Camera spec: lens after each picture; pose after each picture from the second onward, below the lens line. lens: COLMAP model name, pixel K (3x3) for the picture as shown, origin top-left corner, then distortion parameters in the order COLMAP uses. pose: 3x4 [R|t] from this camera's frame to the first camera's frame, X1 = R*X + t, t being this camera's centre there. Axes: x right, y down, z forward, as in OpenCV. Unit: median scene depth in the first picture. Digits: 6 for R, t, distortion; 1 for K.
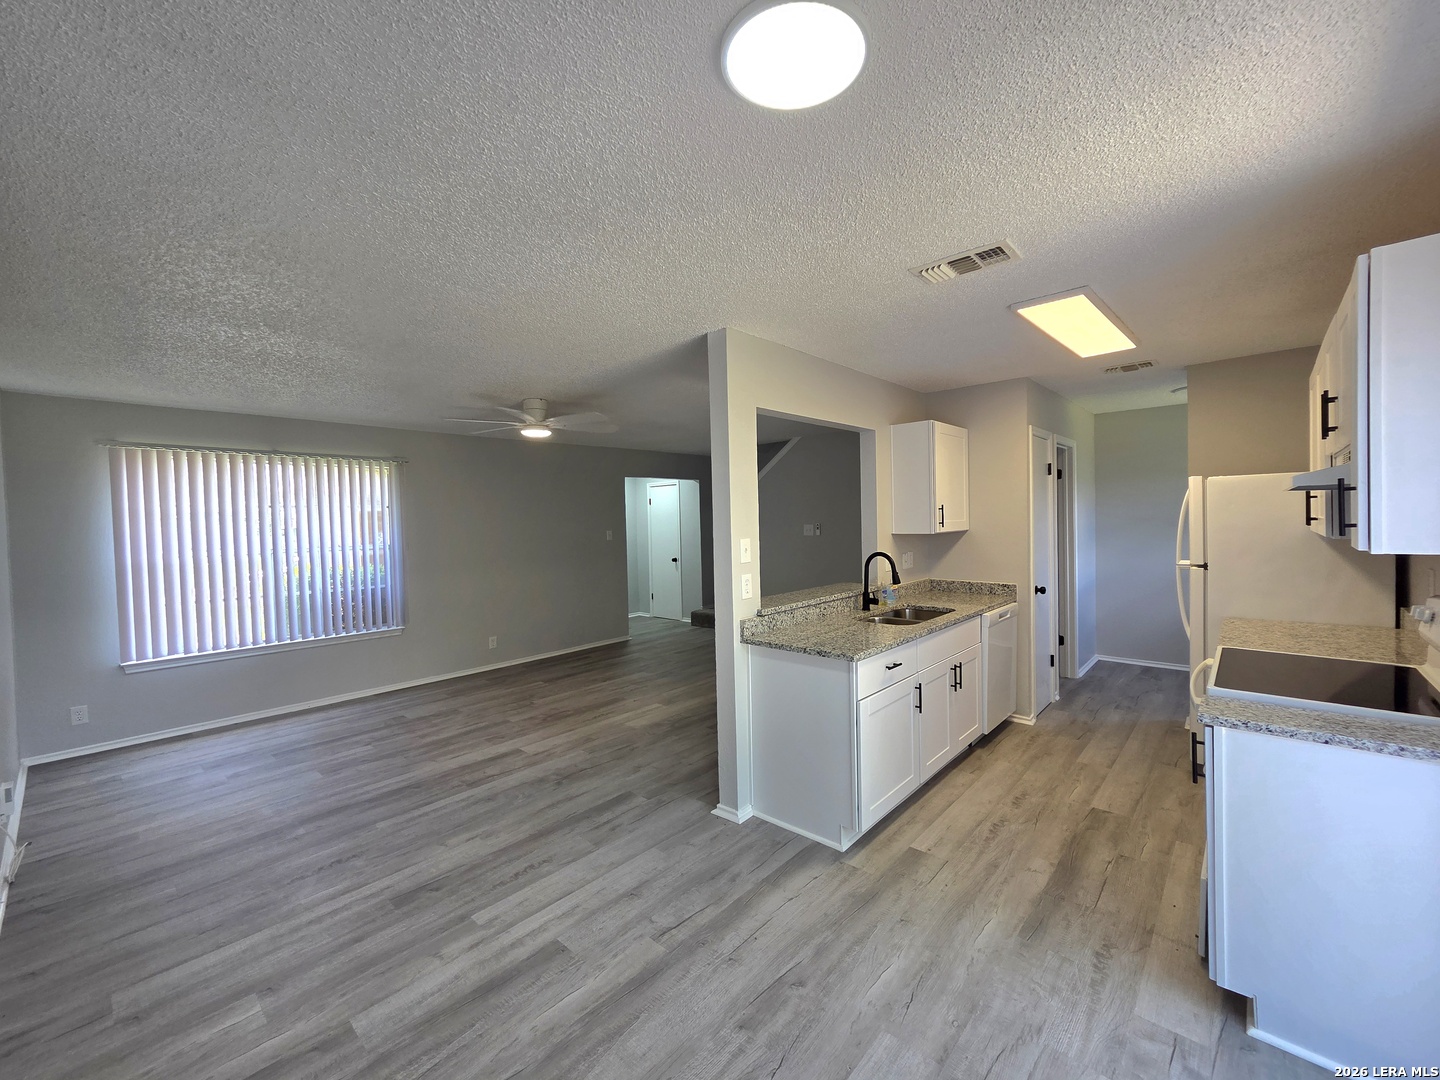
lens RADIAL K [[588.7, 0, 729.5], [0, 588.7, 533.3], [0, 0, 1]] dist [0.005602, -0.000142]
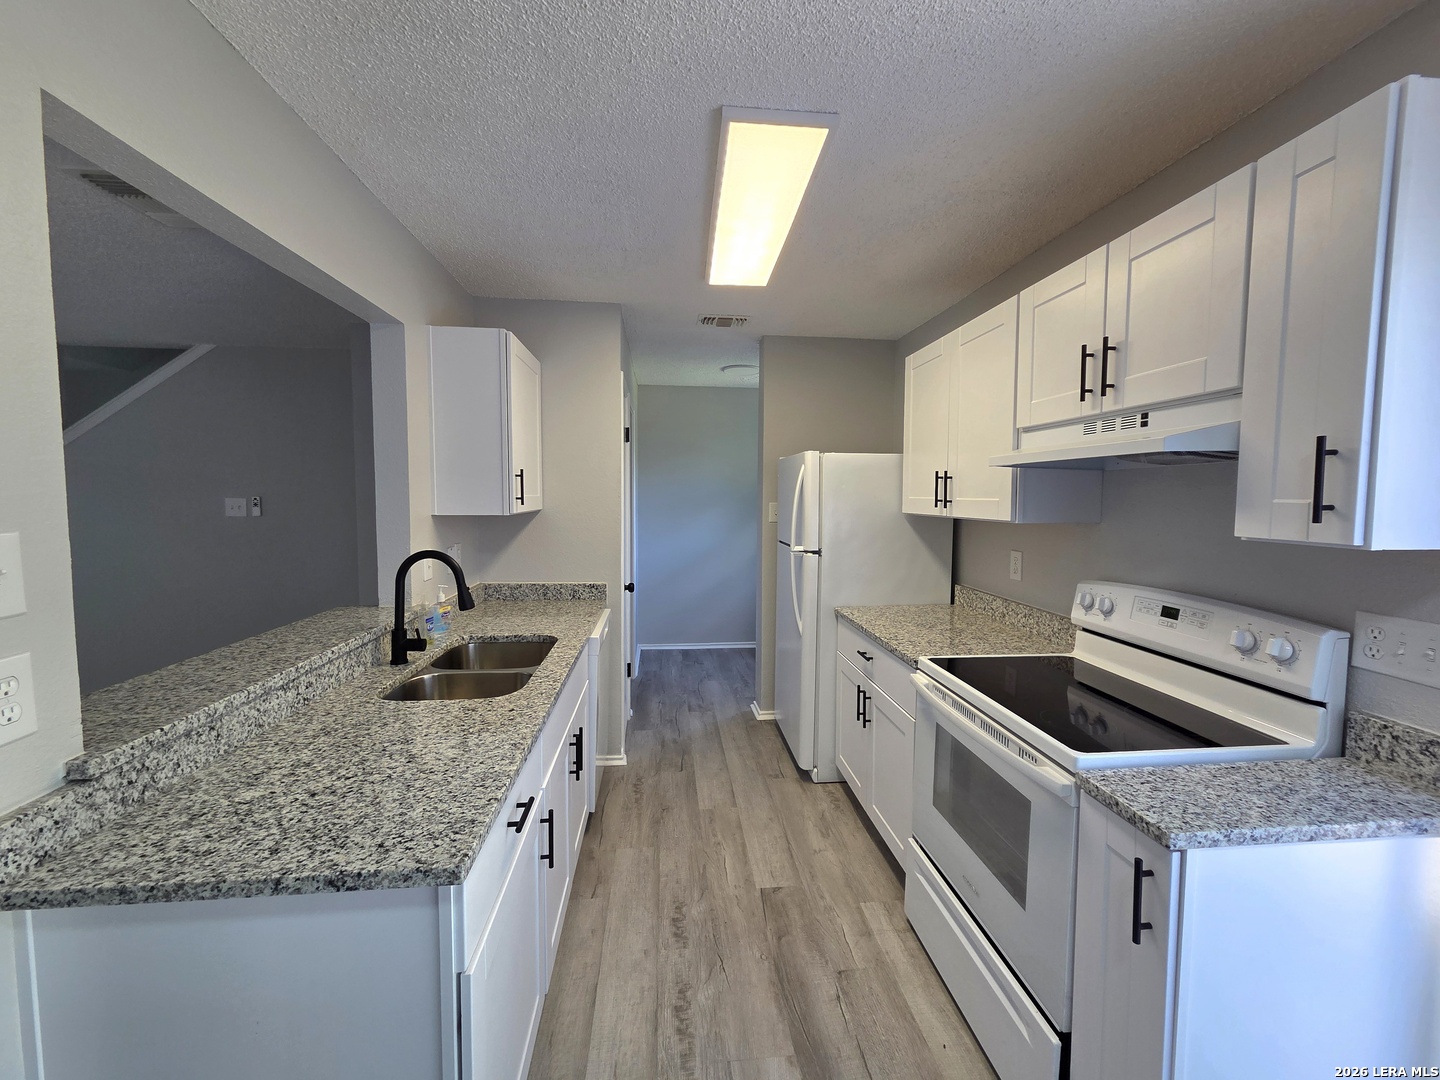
lens RADIAL K [[588.7, 0, 728.8], [0, 588.7, 532.7], [0, 0, 1]] dist [0.005602, -0.000142]
pose [[0.665725, -0.020898, 0.745905, 0.048071], [-0.004096, 0.999490, 0.031659, -0.002088], [-0.746186, -0.024131, 0.665300, 0.524848]]
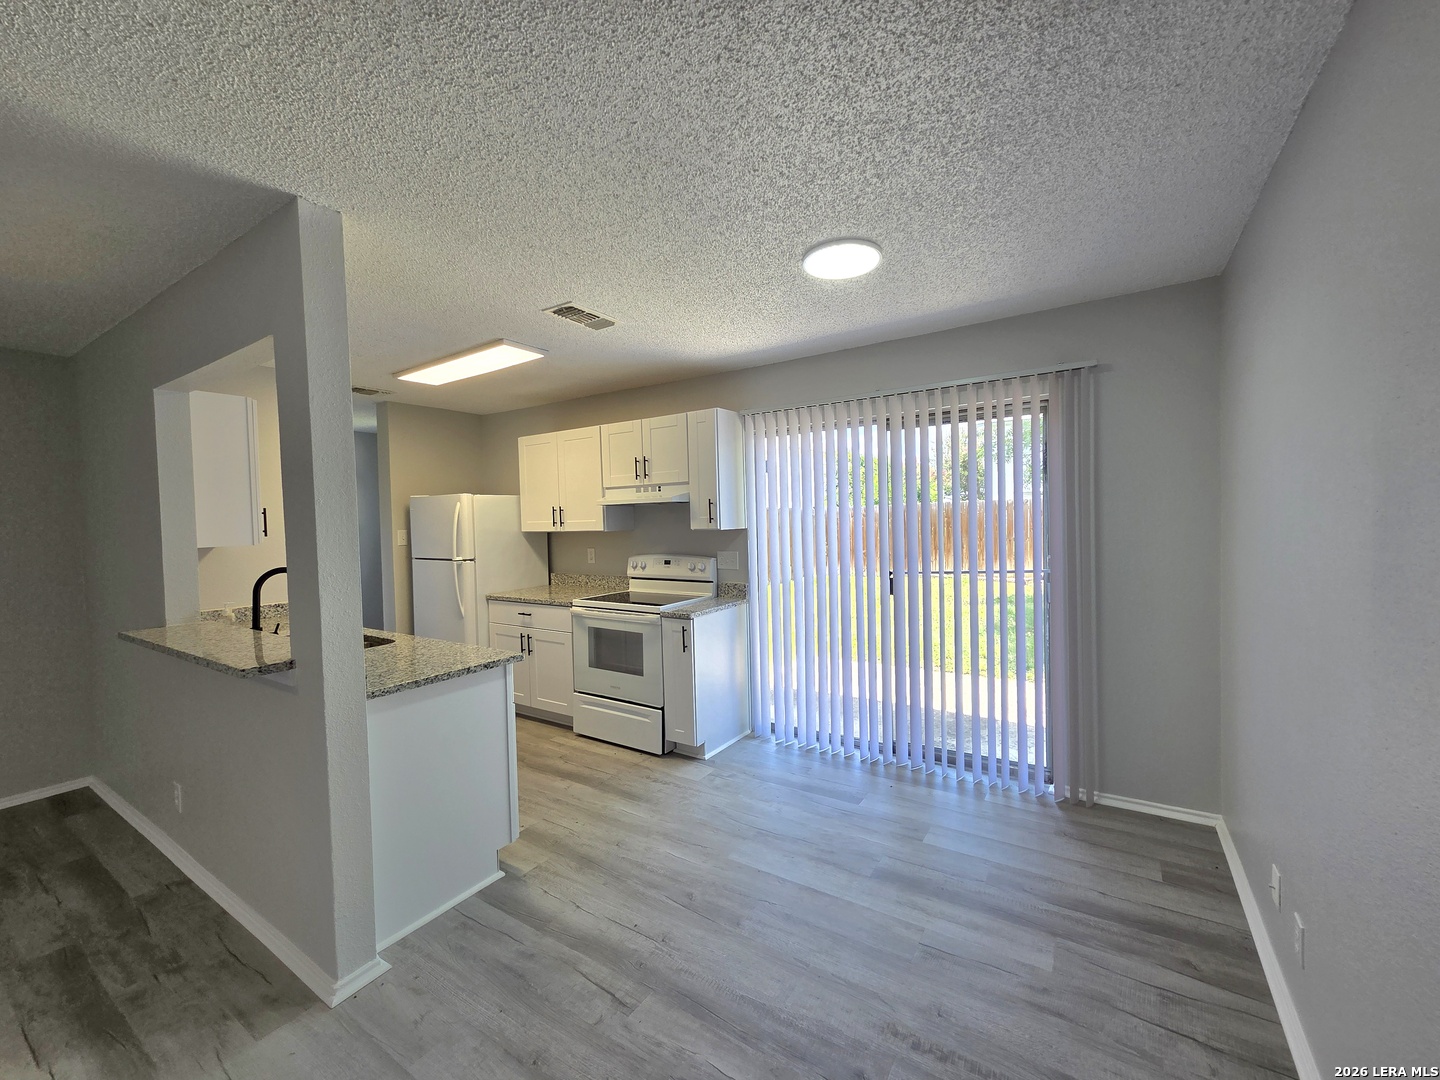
lens RADIAL K [[588.7, 0, 723.4], [0, 588.7, 532.6], [0, 0, 1]] dist [0.005602, -0.000142]
pose [[-0.147224, -0.000147, 0.989103, -0.652042], [0.052570, 0.998585, 0.007974, 0.012591], [-0.987705, 0.053171, -0.147008, 0.648214]]
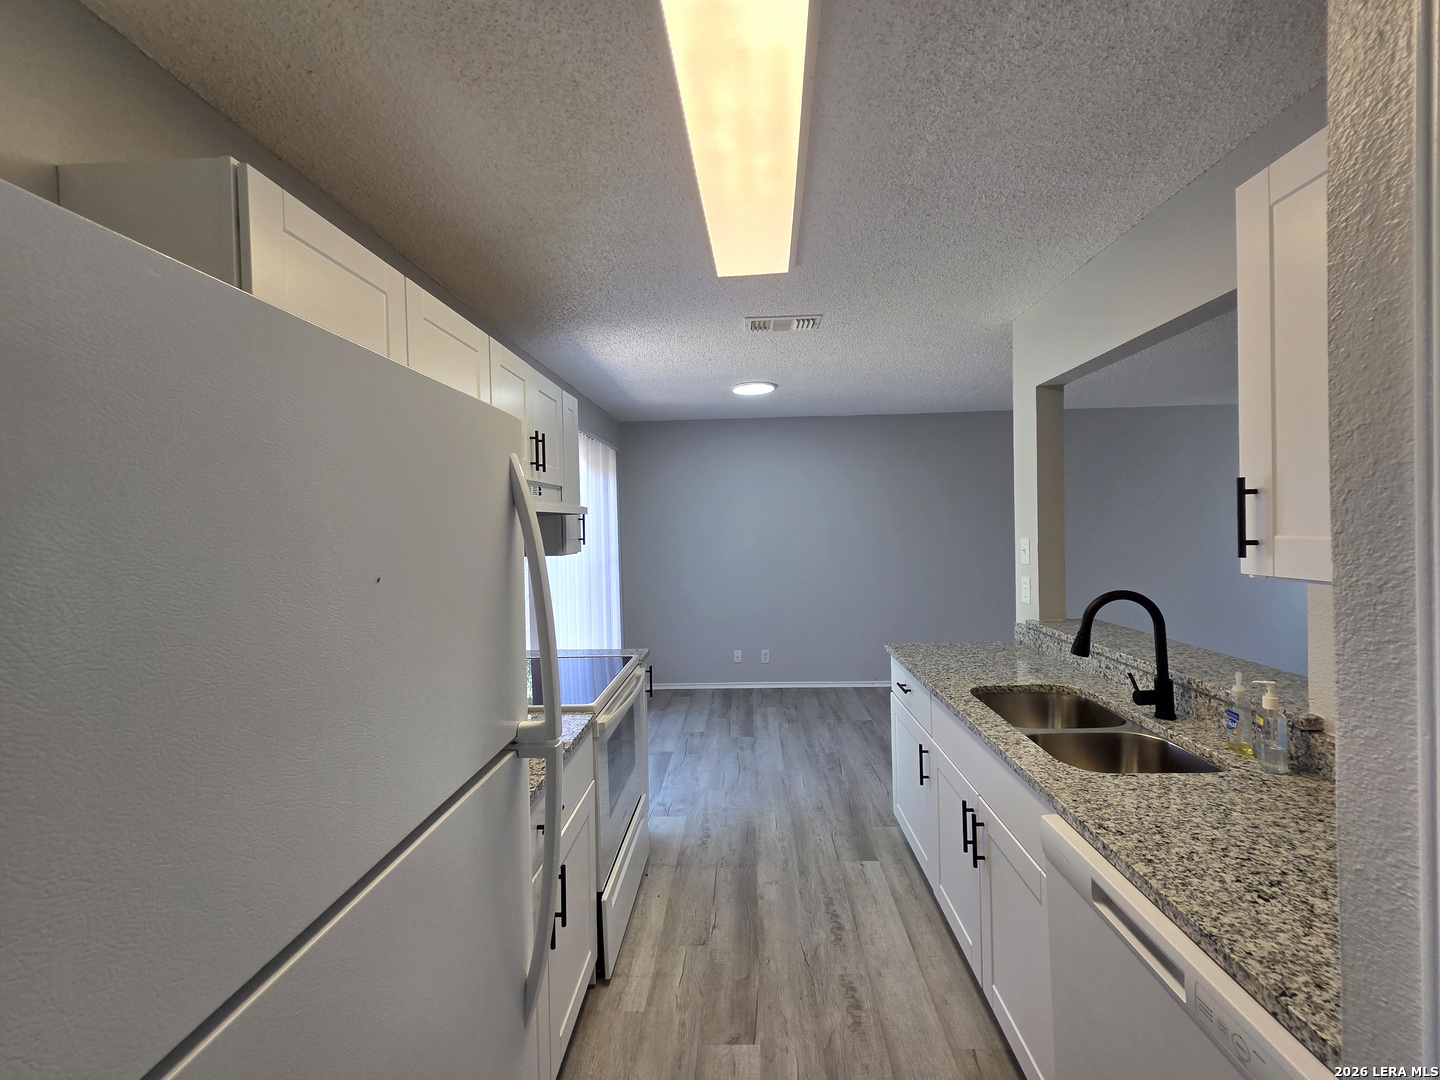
lens RADIAL K [[588.7, 0, 729.9], [0, 588.7, 532.3], [0, 0, 1]] dist [0.005602, -0.000142]
pose [[-0.766158, 0.050523, -0.640663, 0.928979], [0.027245, 0.998562, 0.046164, -0.053333], [0.642074, 0.017914, -0.766433, 1.346415]]
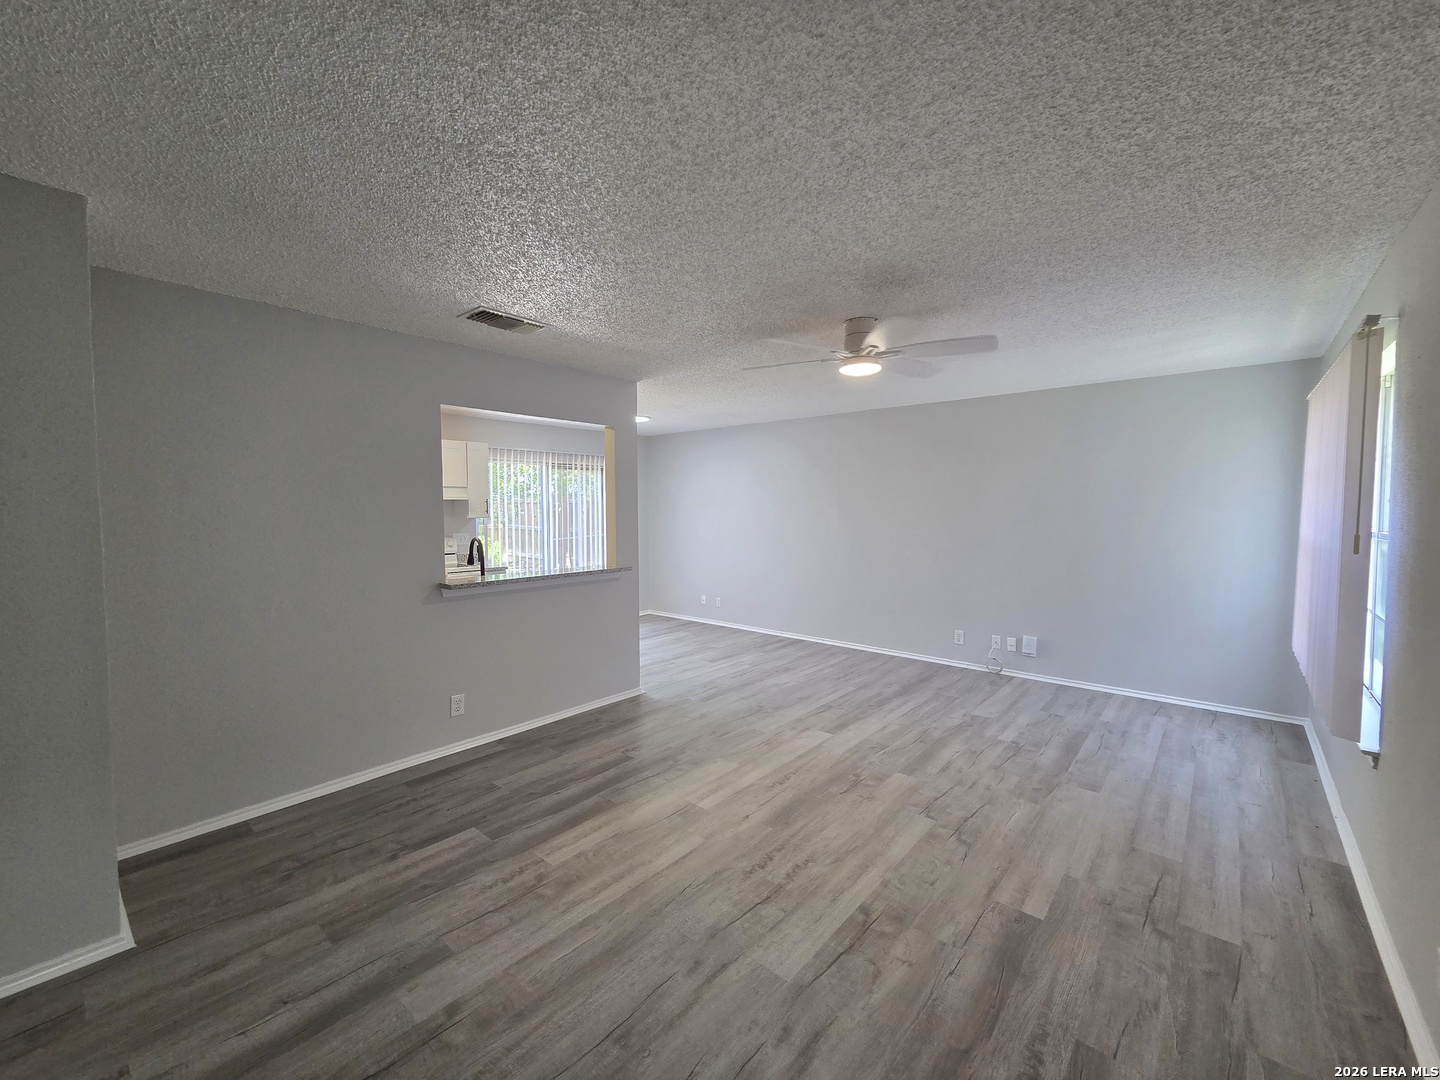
lens RADIAL K [[588.7, 0, 726.3], [0, 588.7, 537.3], [0, 0, 1]] dist [0.005602, -0.000142]
pose [[-0.999320, 0.030016, -0.021412, -0.215257], [0.028372, 0.996901, 0.073367, -0.041702], [0.023547, 0.072709, -0.997075, 2.432012]]
